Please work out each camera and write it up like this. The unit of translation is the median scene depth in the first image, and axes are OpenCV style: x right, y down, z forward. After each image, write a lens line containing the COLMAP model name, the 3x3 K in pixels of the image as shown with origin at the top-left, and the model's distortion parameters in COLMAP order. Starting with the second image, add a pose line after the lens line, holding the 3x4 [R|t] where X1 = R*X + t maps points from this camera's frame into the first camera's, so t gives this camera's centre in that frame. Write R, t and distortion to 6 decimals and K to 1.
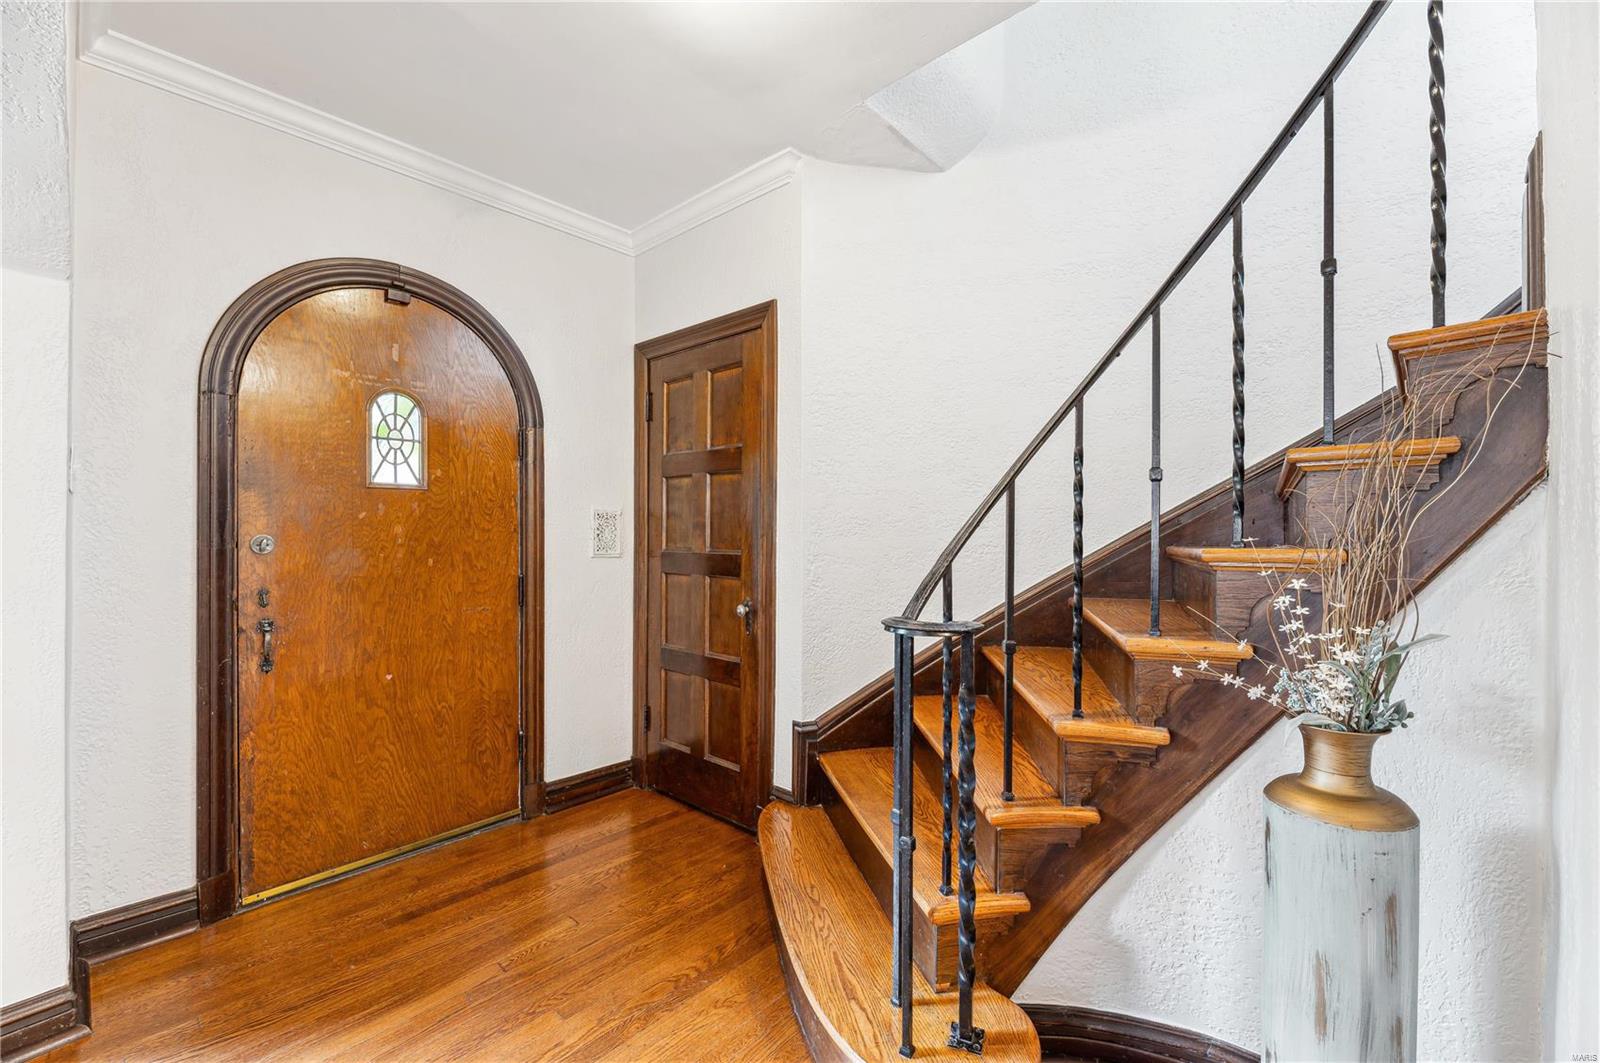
lens RADIAL K [[654.1, 0, 806.4], [0, 654.1, 531.0], [0, 0, 1]] dist [-0.020815, -0.001496]
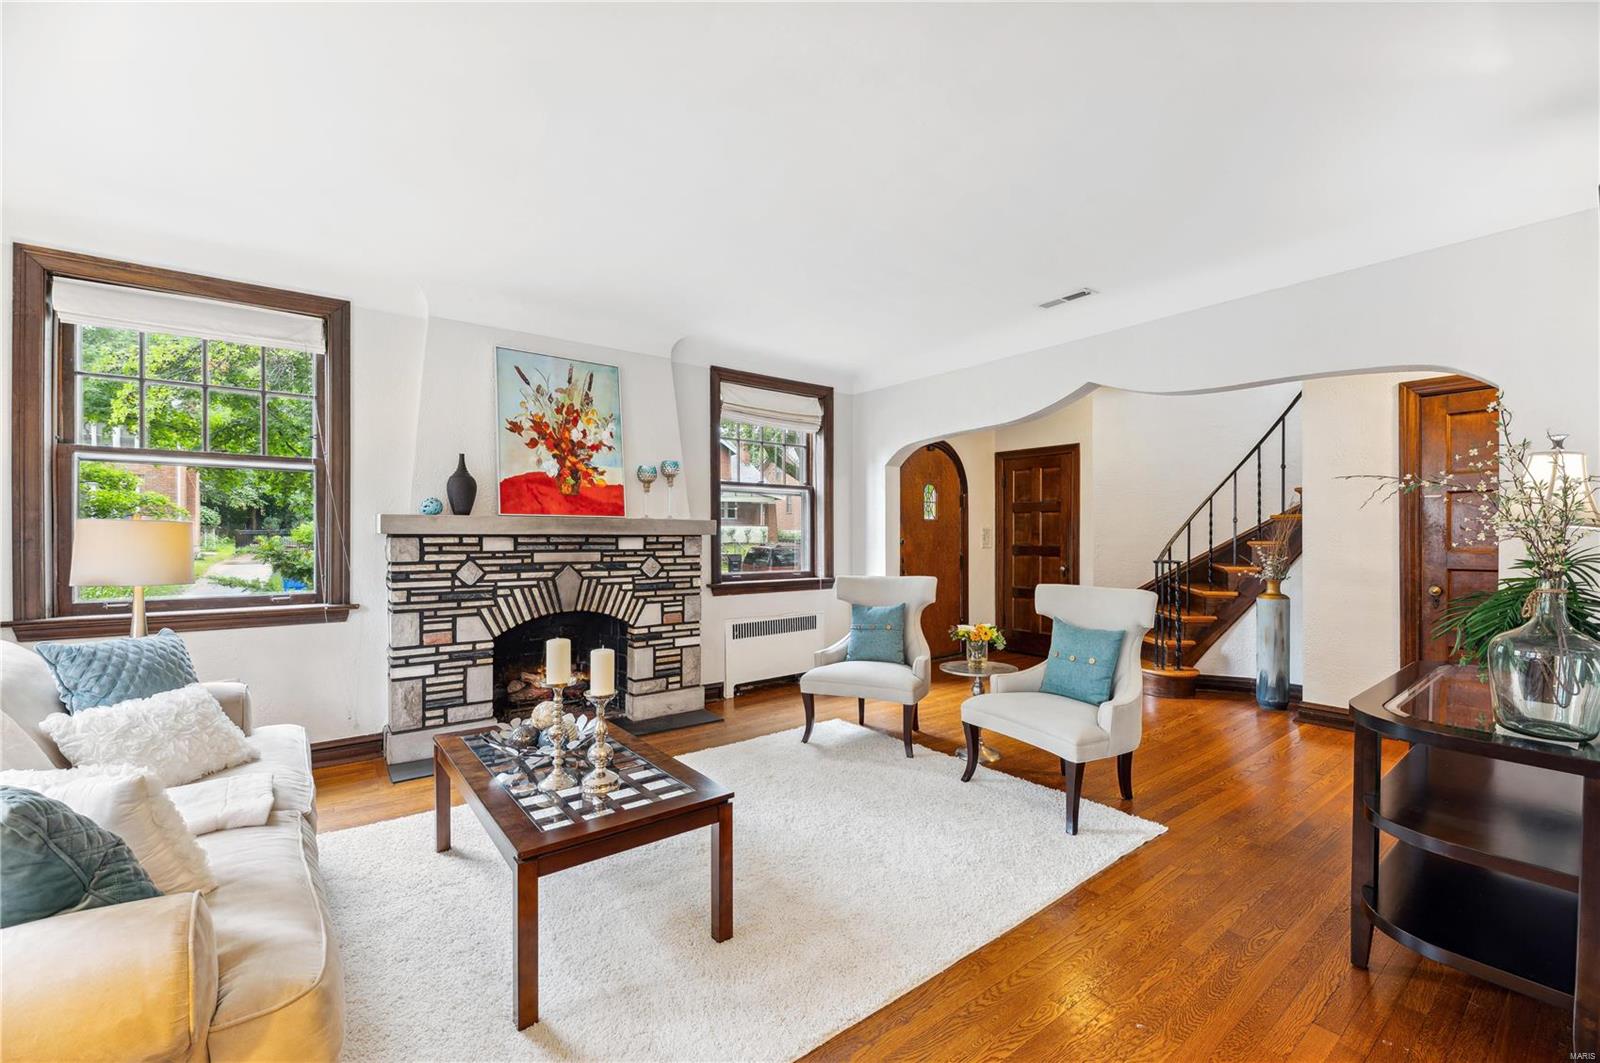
lens RADIAL K [[654.1, 0, 791.3], [0, 654.1, 533.2], [0, 0, 1]] dist [-0.020815, -0.001496]
pose [[0.982422, -0.002795, -0.186651, -1.088056], [0.002907, 0.999996, 0.000325, -0.027658], [0.186650, -0.000862, 0.982426, -2.698156]]
